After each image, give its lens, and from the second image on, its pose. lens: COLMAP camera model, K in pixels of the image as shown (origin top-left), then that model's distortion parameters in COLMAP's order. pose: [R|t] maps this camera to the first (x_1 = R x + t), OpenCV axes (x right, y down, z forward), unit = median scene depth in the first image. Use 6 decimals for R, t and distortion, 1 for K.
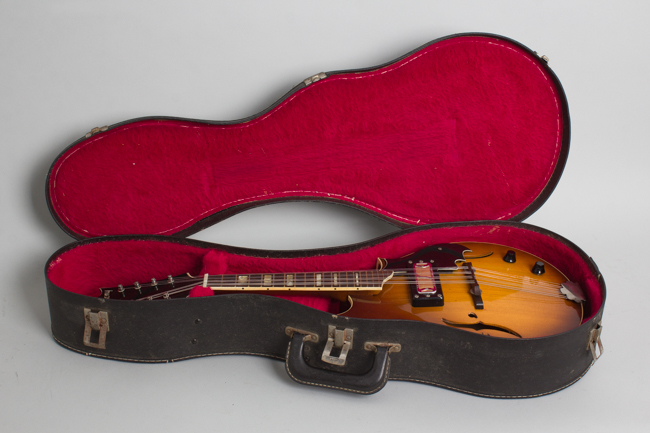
lens RADIAL K [[999.3, 0, 325.0], [0, 999.3, 216.5], [0, 0, 1]] dist [-0.019756, 0.123409]
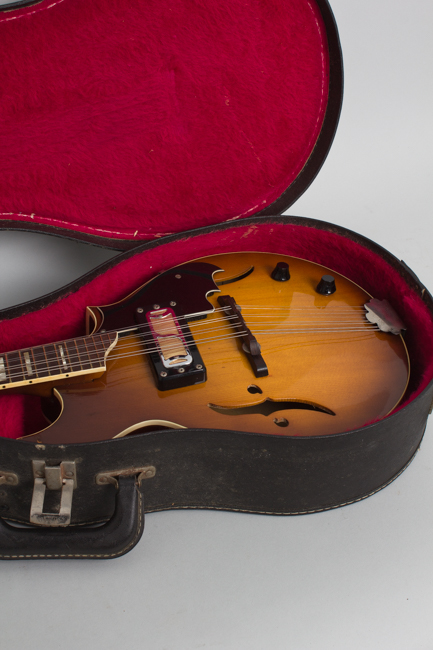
lens RADIAL K [[999.3, 0, 216.5], [0, 999.3, 325.0], [0, 0, 1]] dist [-0.019756, 0.123409]
pose [[0.966062, -0.161205, 0.201834, 0.002176], [0.120877, 0.972660, 0.198298, -0.063363], [-0.228283, -0.167171, 0.959135, 0.360651]]
